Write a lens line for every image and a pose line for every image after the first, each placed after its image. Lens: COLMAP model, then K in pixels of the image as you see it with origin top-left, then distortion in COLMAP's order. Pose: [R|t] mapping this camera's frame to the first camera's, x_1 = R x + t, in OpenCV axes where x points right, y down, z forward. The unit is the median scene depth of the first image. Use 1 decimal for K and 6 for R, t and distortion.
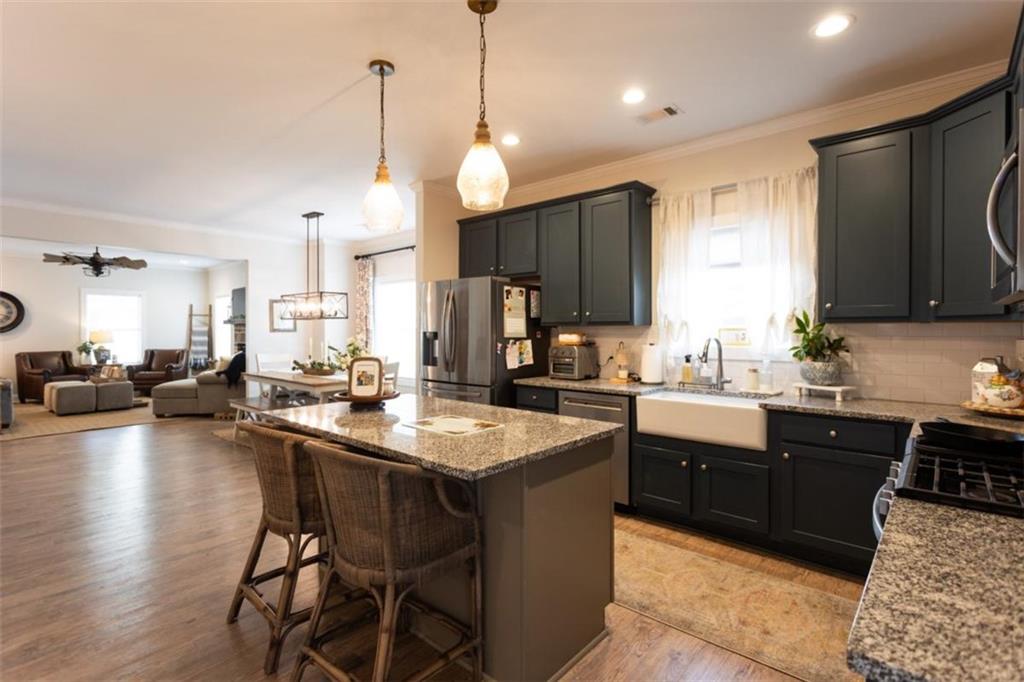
lens RADIAL K [[487.8, 0, 510.7], [0, 487.8, 329.4], [0, 0, 1]] dist [0.000655, -0.000006]
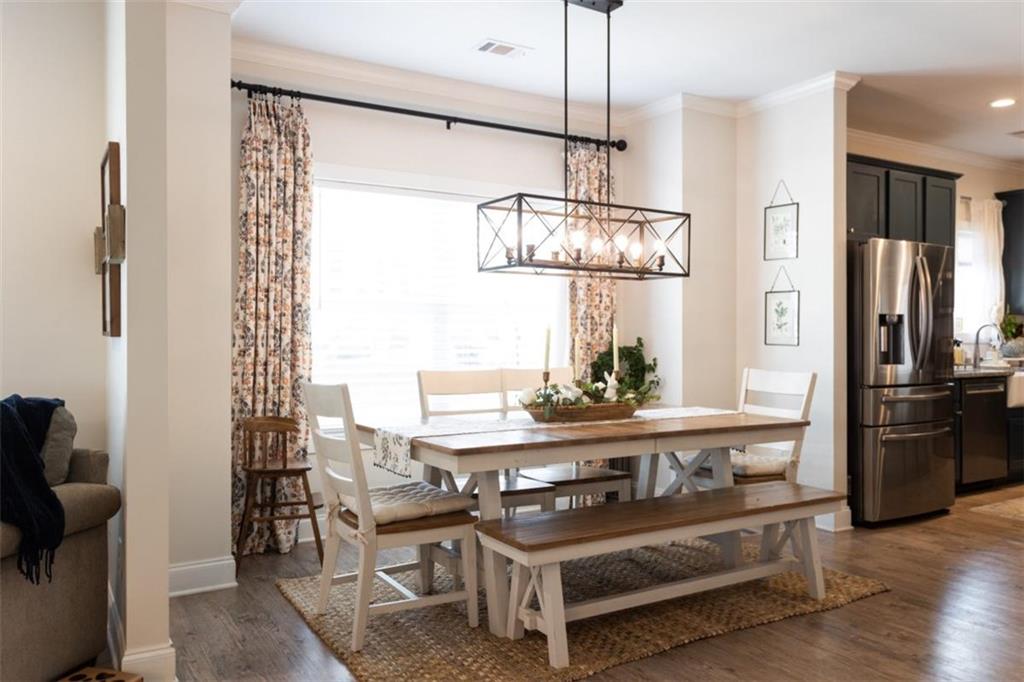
lens RADIAL K [[789.7, 0, 512.0], [0, 789.7, 341.0], [0, 0, 1]] dist [-0.007696, -0.005355]
pose [[0.290759, -0.003602, 0.956790, -1.540436], [-0.000239, 0.999993, 0.003837, 0.045331], [-0.956796, -0.001345, 0.290756, 1.340099]]
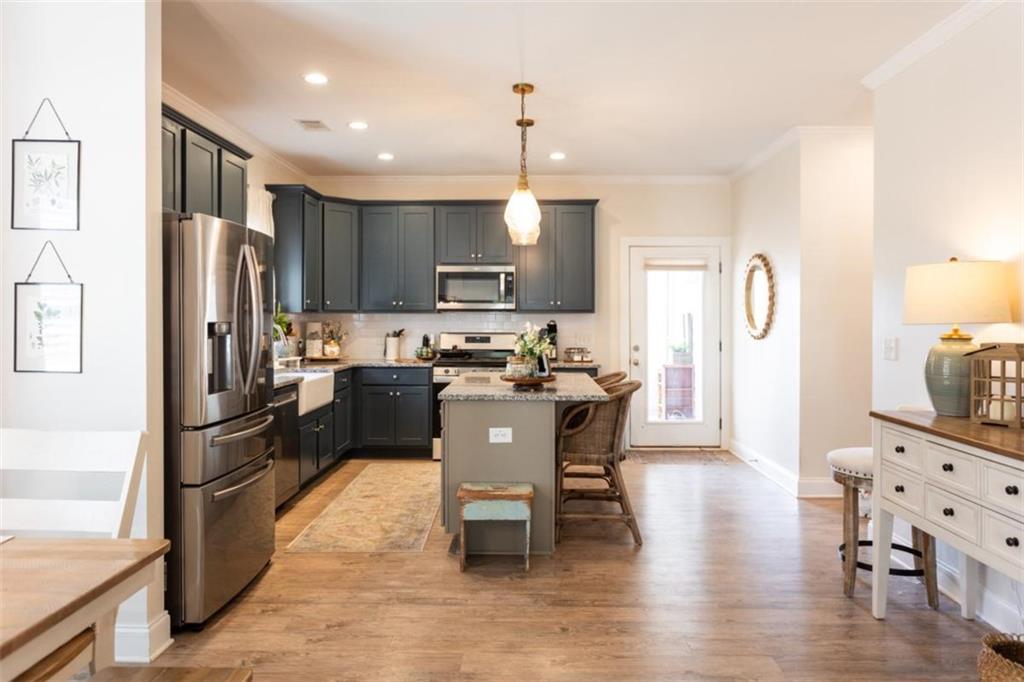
lens RADIAL K [[704.7, 0, 492.0], [0, 704.7, 320.9], [0, 0, 1]] dist [0.009861, 0.003299]
pose [[-0.633933, -0.004580, 0.773374, -0.977769], [-0.001495, 0.999988, 0.004696, 0.000573], [-0.773386, 0.001821, -0.633932, 1.398162]]
